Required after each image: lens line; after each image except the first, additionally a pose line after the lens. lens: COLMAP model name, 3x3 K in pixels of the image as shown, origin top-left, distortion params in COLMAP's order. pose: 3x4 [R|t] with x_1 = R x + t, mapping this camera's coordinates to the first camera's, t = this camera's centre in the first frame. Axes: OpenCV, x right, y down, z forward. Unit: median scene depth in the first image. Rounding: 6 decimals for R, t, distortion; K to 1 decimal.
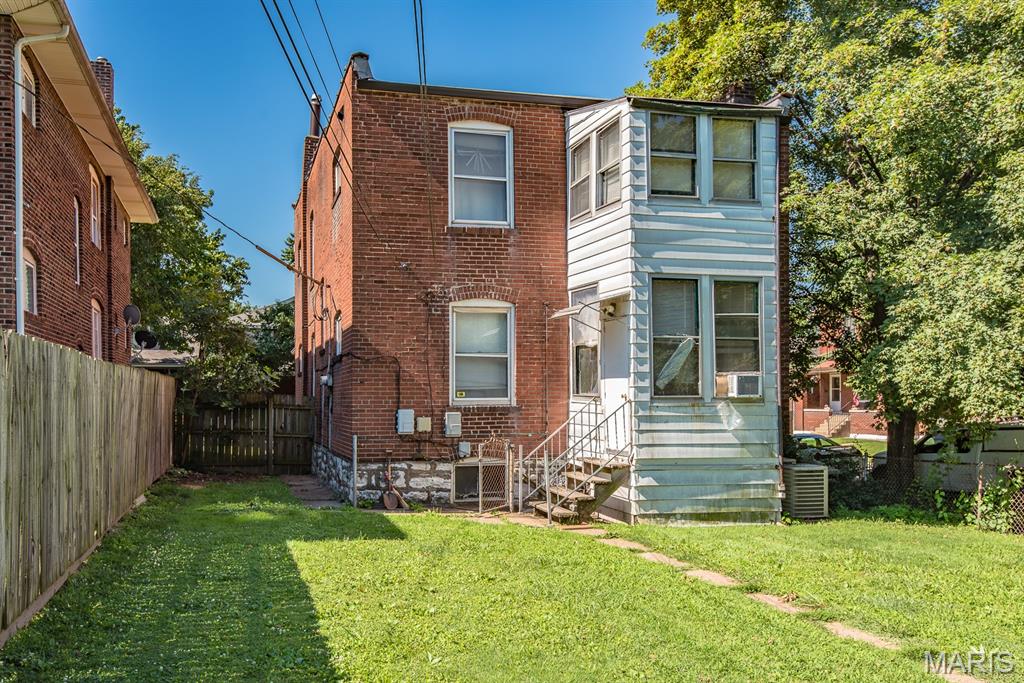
lens RADIAL K [[898.2, 0, 425.3], [0, 898.2, 407.2], [0, 0, 1]] dist [0.006419, -0.016196]
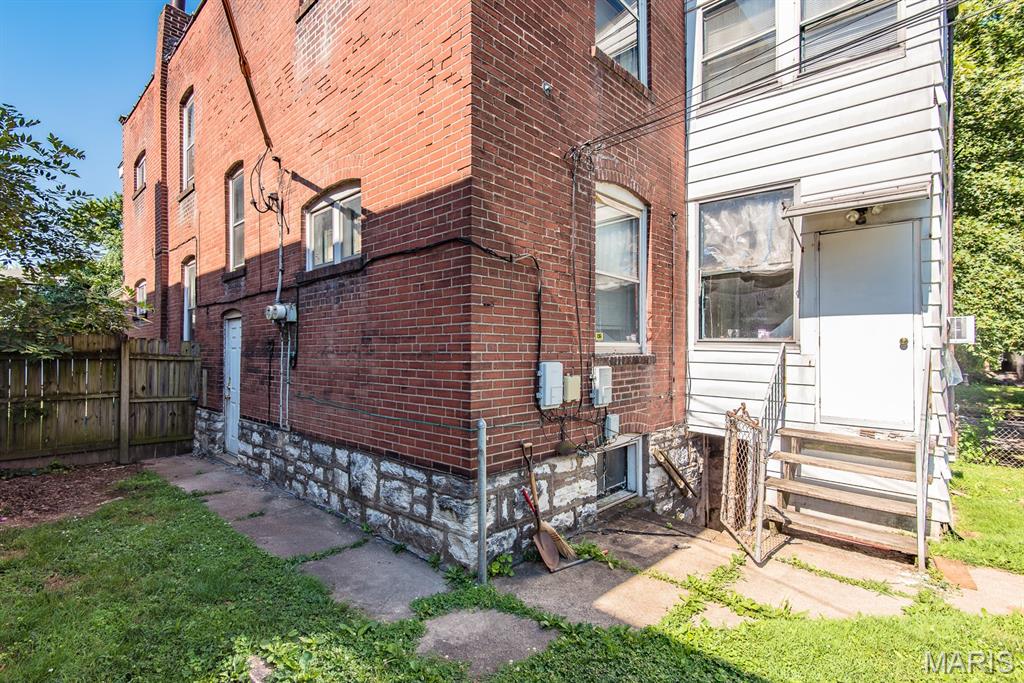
lens RADIAL K [[492.0, 0, 517.0], [0, 492.0, 350.6], [0, 0, 1]] dist [0.004717, -0.001341]
pose [[0.819881, 0.003094, 0.572525, -0.201662], [0.002336, 0.999959, -0.008748, -0.001546], [-0.572529, 0.008510, 0.819841, 0.769946]]
